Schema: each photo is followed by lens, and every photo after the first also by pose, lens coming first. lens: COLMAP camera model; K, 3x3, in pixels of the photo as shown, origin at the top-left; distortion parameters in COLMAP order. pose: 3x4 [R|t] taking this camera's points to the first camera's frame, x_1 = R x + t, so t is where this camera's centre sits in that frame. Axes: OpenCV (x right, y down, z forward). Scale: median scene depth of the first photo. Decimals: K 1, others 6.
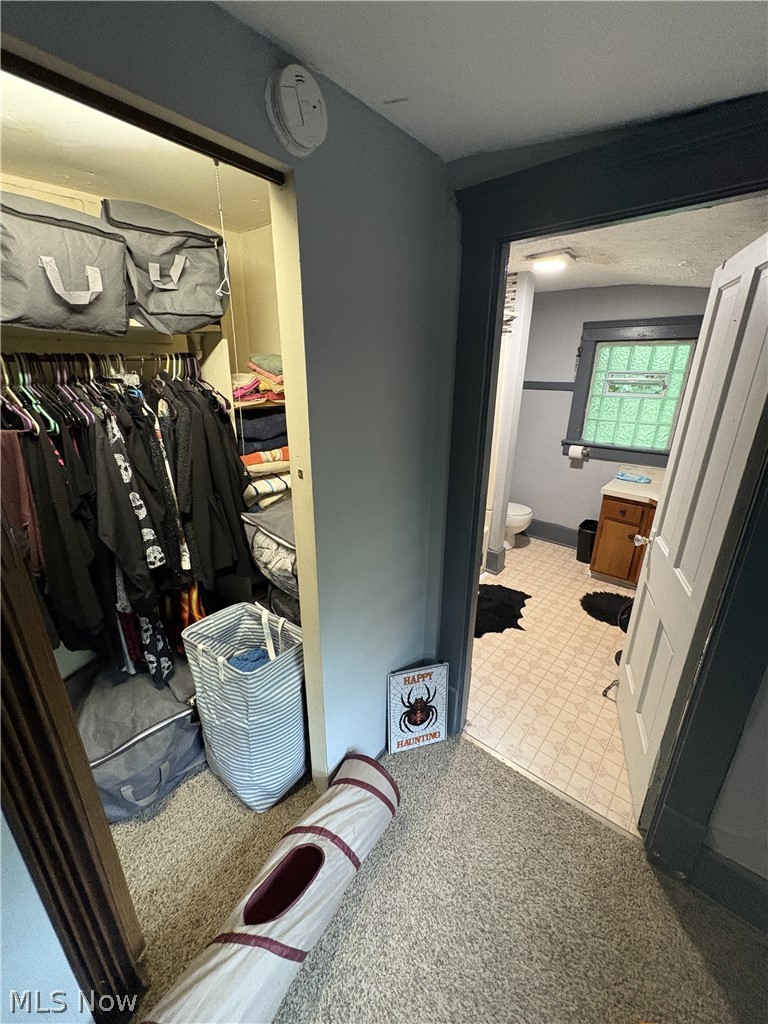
lens RADIAL K [[407.7, 0, 386.6], [0, 407.7, 515.9], [0, 0, 1]] dist [0.001453, 0.000481]
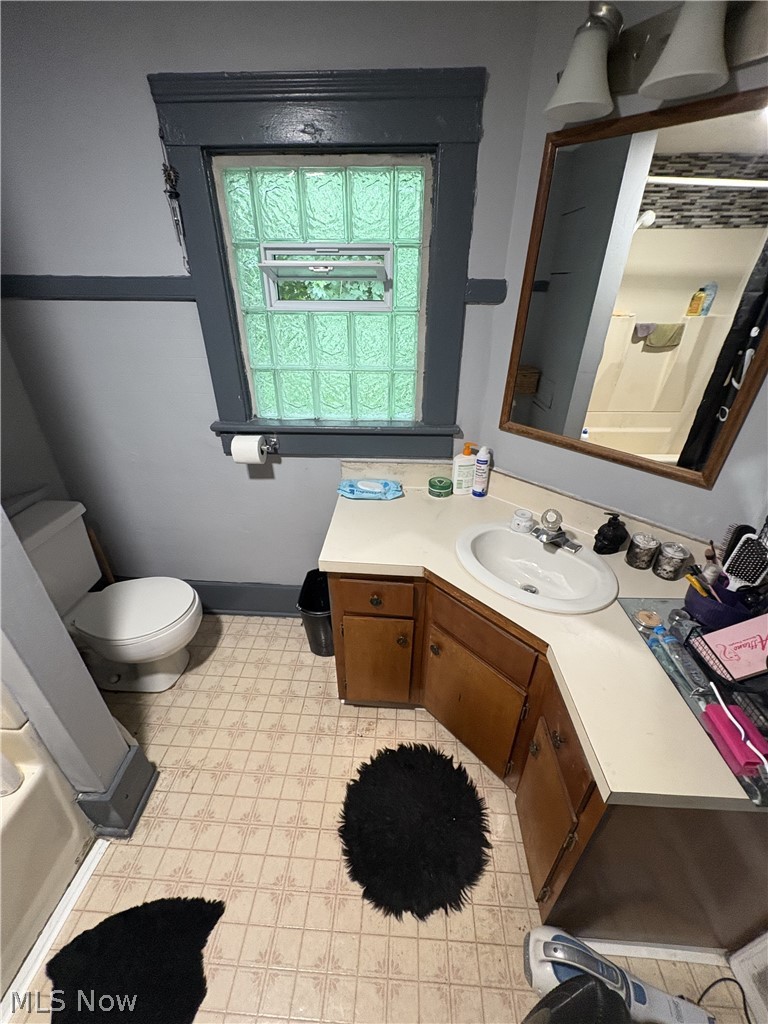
lens RADIAL K [[407.7, 0, 385.4], [0, 407.7, 515.5], [0, 0, 1]] dist [0.001453, 0.000481]
pose [[0.796195, -0.309460, 0.519911, 0.343051], [0.207902, 0.946909, 0.245235, -0.172599], [-0.568199, -0.087165, 0.818262, 0.570302]]
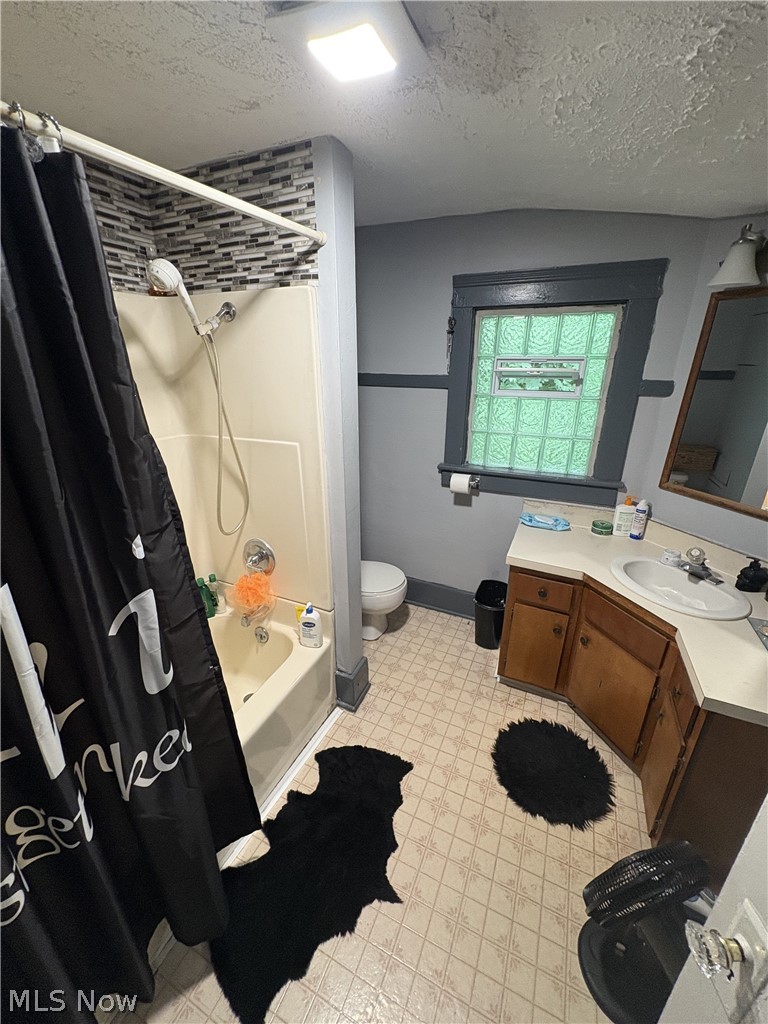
lens RADIAL K [[407.7, 0, 386.5], [0, 407.7, 515.0], [0, 0, 1]] dist [0.001453, 0.000481]
pose [[0.962900, -0.105697, 0.248298, 0.192738], [0.098380, 0.994274, 0.041727, -0.150660], [-0.251286, -0.015751, 0.967785, 0.417838]]
